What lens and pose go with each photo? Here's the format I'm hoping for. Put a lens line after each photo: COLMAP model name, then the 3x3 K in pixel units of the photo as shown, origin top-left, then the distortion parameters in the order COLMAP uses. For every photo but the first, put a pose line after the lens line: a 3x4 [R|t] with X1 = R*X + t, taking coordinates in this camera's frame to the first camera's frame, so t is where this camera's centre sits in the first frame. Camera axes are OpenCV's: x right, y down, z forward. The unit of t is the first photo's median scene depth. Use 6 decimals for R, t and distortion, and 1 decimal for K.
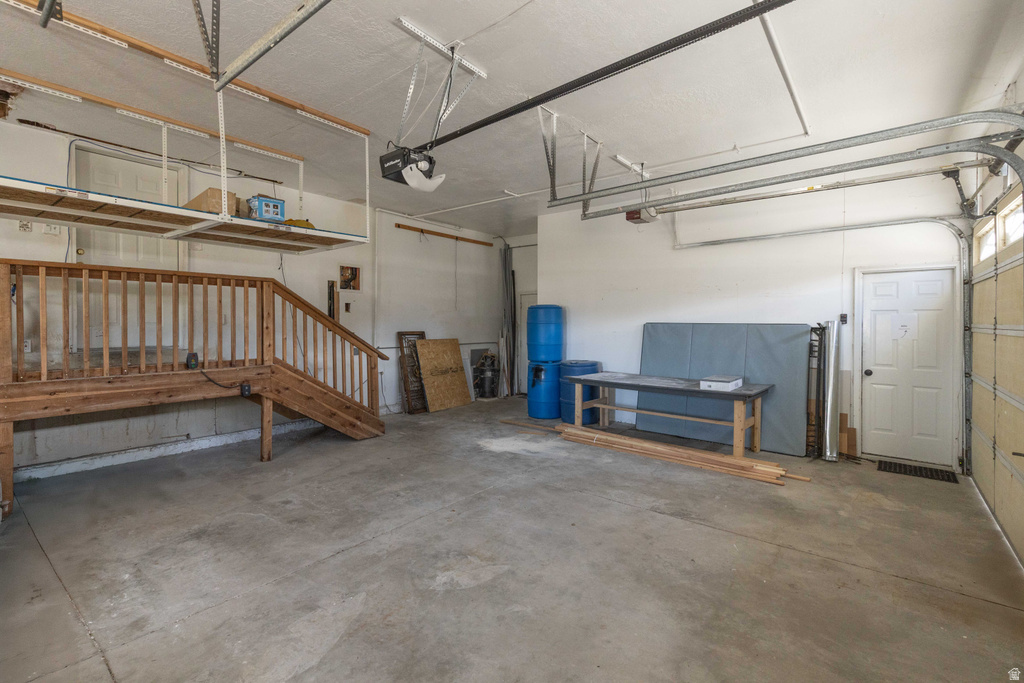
lens RADIAL K [[471.1, 0, 513.8], [0, 471.1, 339.6], [0, 0, 1]] dist [0.003201, -0.000052]
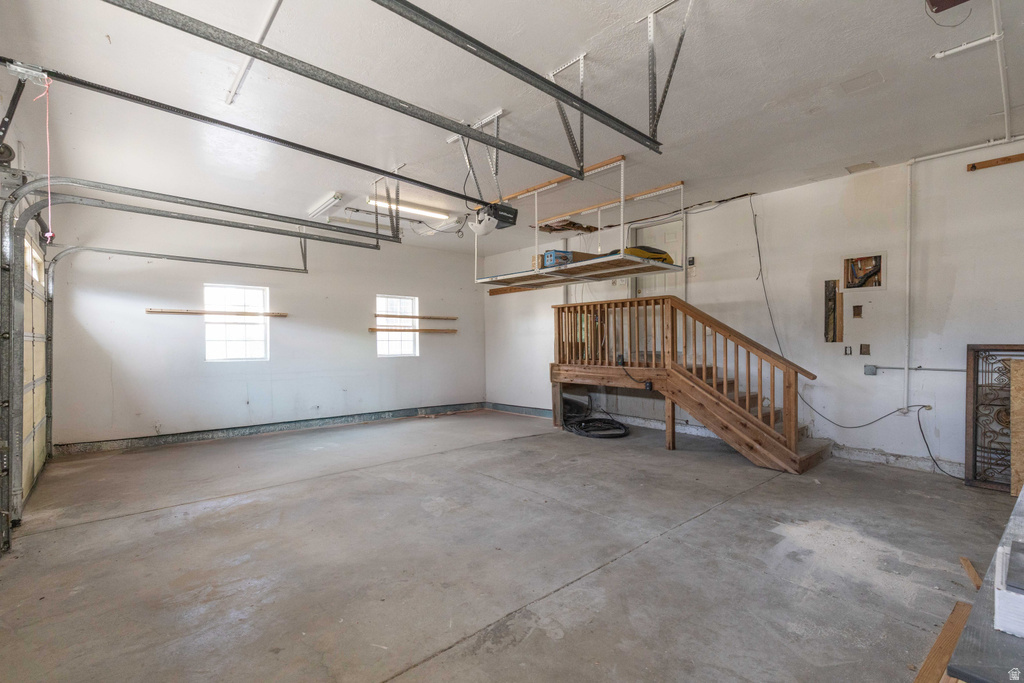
lens RADIAL K [[471.1, 0, 513.8], [0, 471.1, 339.6], [0, 0, 1]] dist [0.003201, -0.000052]
pose [[-0.198946, -0.003722, -0.980003, 0.814265], [-0.031785, 0.999491, 0.002657, -0.010148], [0.979495, 0.031678, -0.198963, 0.965556]]
